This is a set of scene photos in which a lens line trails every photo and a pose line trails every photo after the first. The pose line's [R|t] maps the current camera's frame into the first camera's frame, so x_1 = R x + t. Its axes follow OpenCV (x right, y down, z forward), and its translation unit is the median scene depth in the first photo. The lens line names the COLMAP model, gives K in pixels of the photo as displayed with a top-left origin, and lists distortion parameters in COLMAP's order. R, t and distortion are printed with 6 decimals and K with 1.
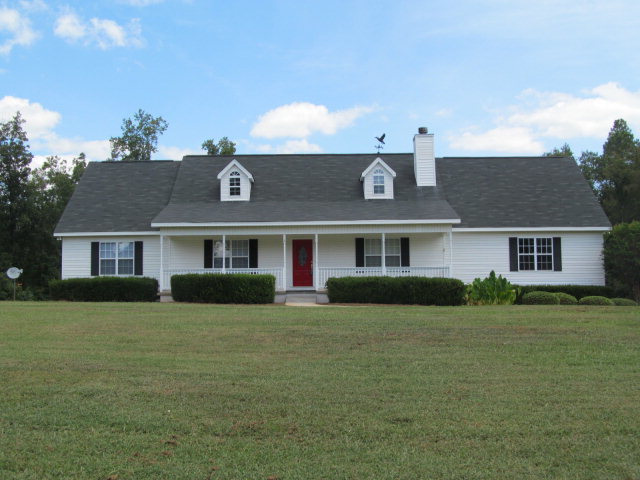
lens RADIAL K [[681.5, 0, 318.1], [0, 681.5, 230.5], [0, 0, 1]] dist [-0.207719, 0.226653]
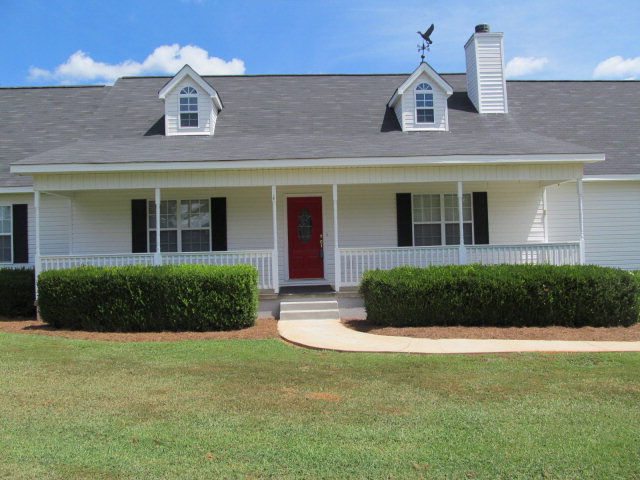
lens RADIAL K [[681.5, 0, 318.1], [0, 681.5, 230.5], [0, 0, 1]] dist [-0.207719, 0.226653]
pose [[0.999613, -0.012160, 0.025000, -0.024739], [0.010899, 0.998691, 0.049972, 0.012298], [-0.025575, -0.049680, 0.998438, 0.407853]]
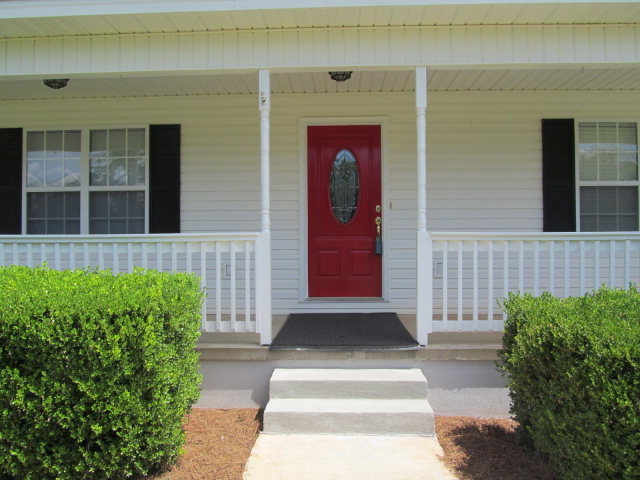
lens RADIAL K [[681.5, 0, 318.1], [0, 681.5, 230.5], [0, 0, 1]] dist [-0.207719, 0.226653]
pose [[0.999229, 0.008138, -0.038405, -0.021448], [-0.005761, 0.998084, 0.061612, 0.035993], [0.038833, -0.061344, 0.997361, 0.687226]]
